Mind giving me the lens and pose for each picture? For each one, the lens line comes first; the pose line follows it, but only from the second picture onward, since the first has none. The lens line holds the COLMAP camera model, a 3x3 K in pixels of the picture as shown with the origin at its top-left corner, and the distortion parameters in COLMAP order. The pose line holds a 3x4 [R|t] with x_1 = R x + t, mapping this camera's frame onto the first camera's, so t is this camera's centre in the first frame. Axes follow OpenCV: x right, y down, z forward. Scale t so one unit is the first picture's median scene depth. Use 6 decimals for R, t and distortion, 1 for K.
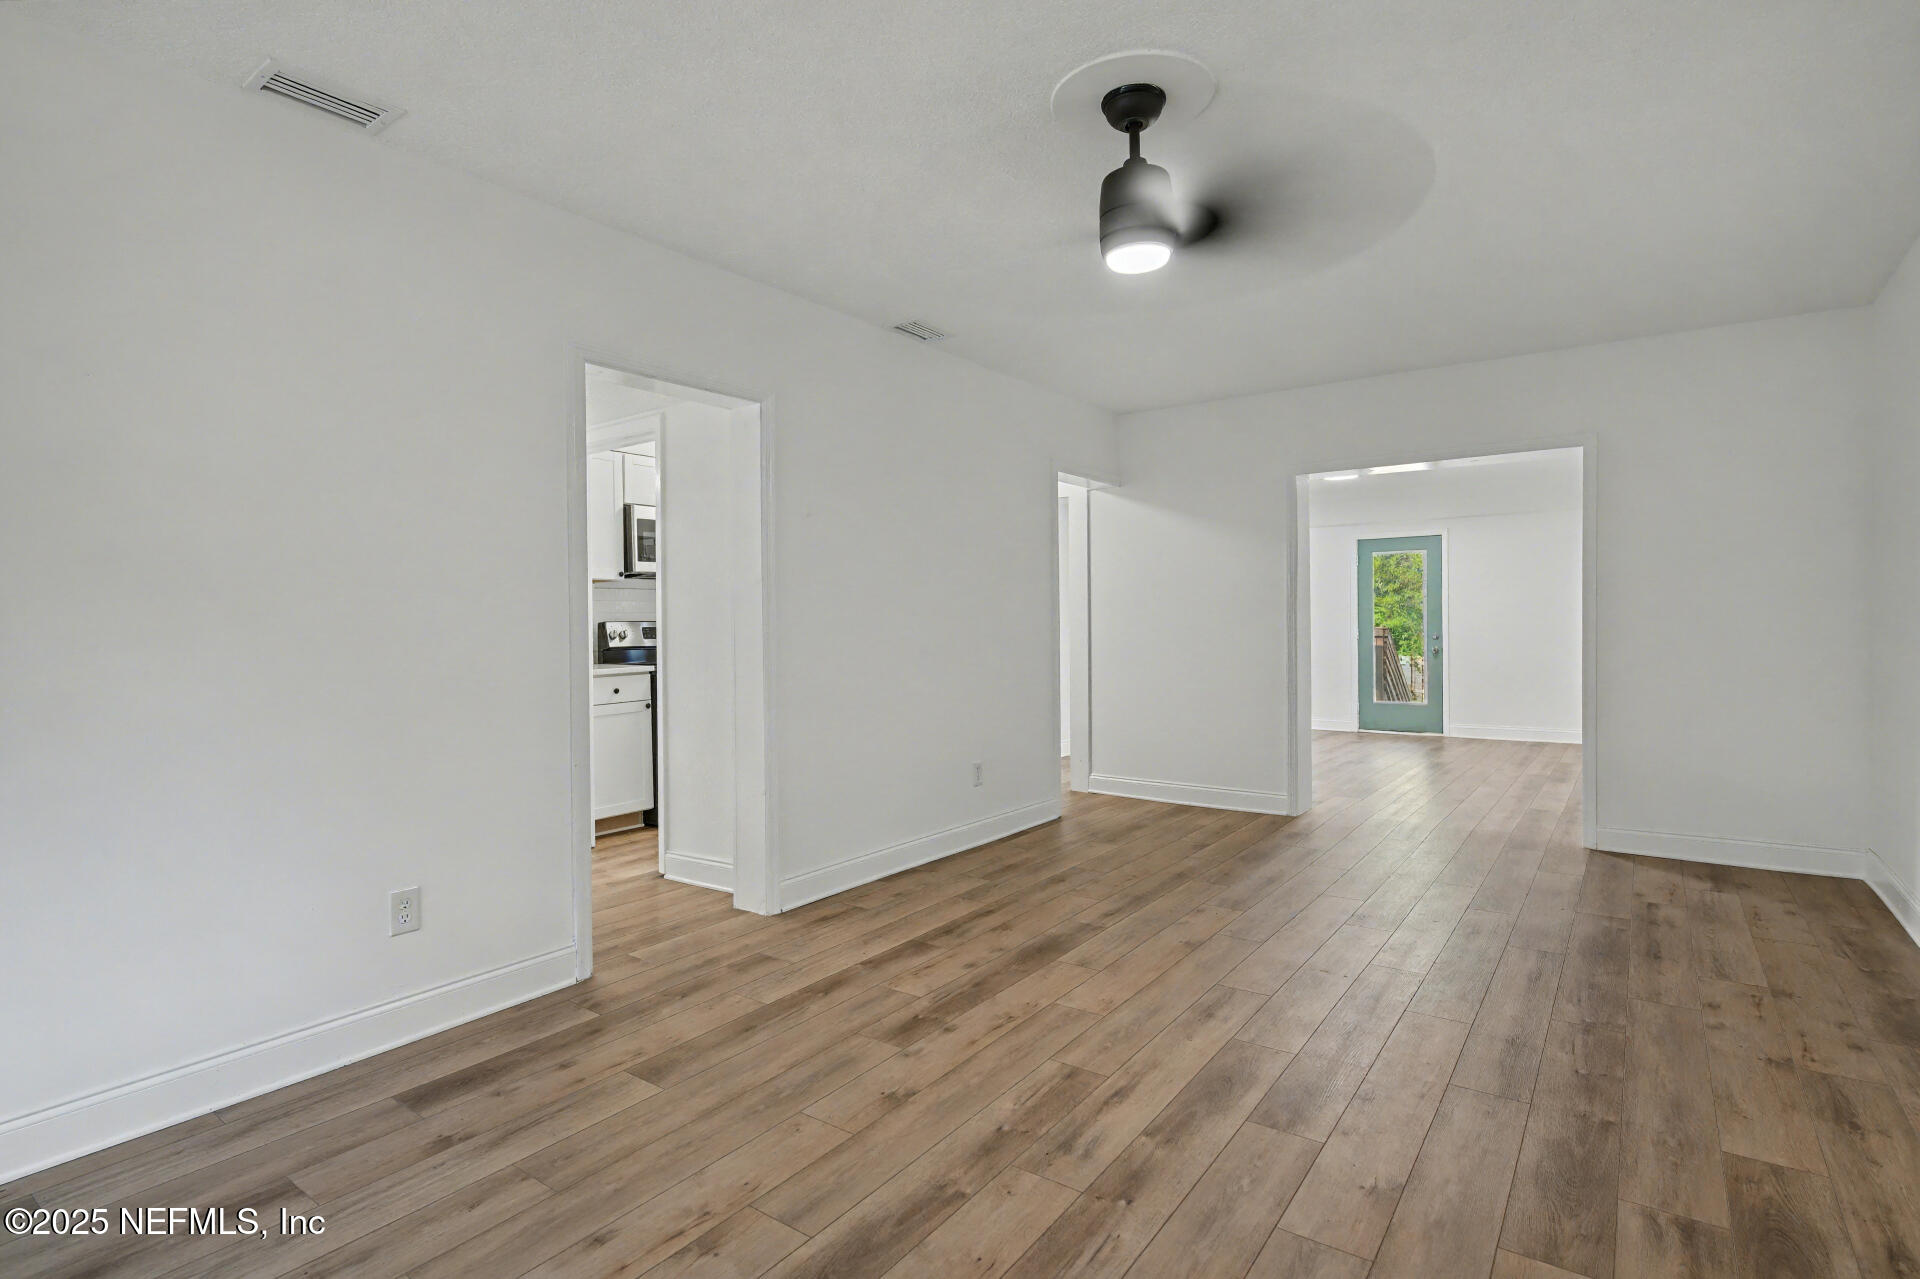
lens RADIAL K [[981.5, 0, 968.1], [0, 981.5, 637.6], [0, 0, 1]] dist [-0.001391, -0.000020]
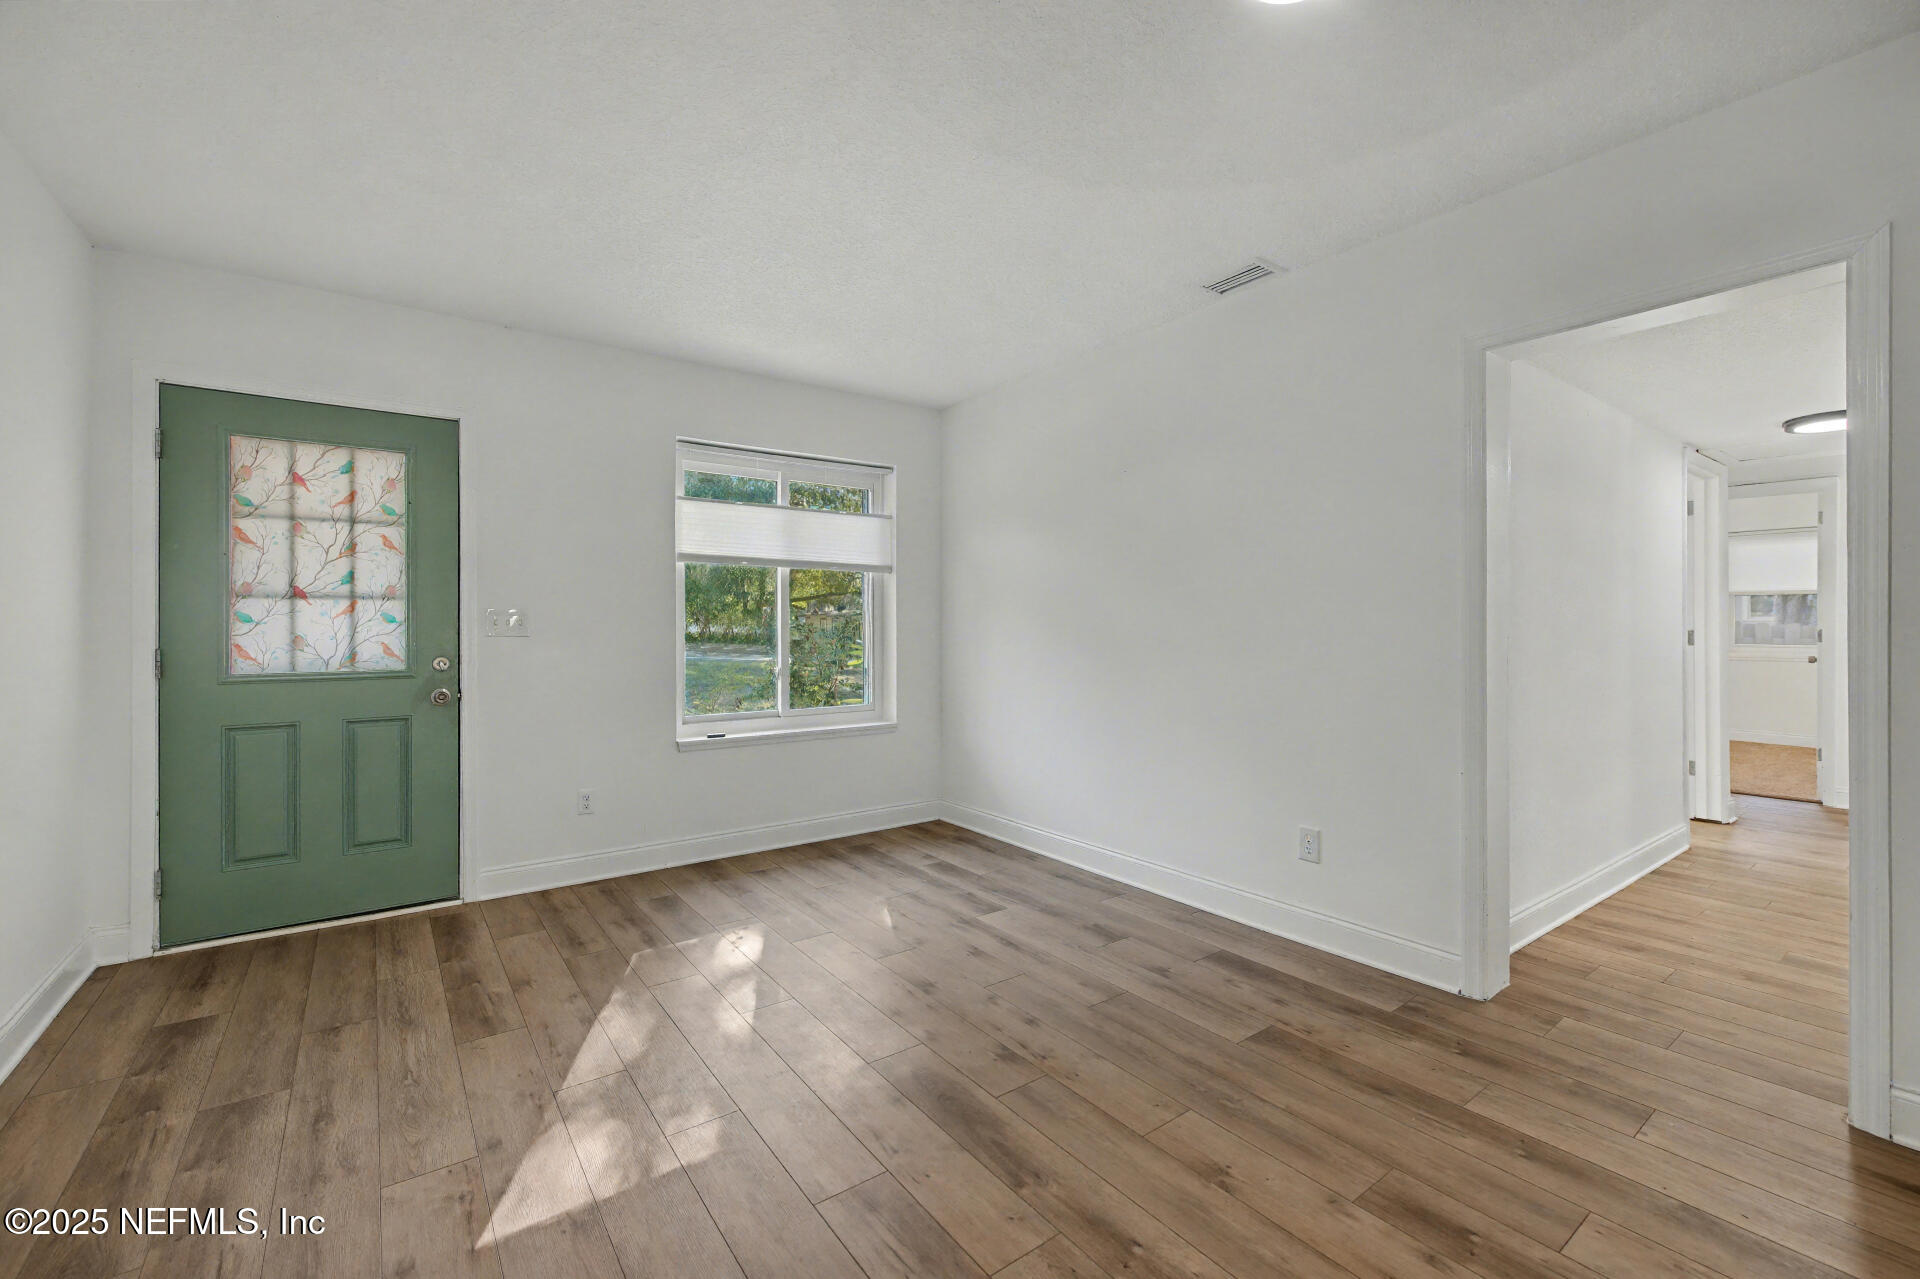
lens RADIAL K [[840.3, 0, 958.6], [0, 840.3, 627.1], [0, 0, 1]] dist [0.003167, -0.000979]
pose [[-0.347542, 0.009412, -0.937617, 0.675978], [-0.014099, 0.999784, 0.015262, -0.023410], [0.937558, 0.018523, -0.347334, 0.997905]]
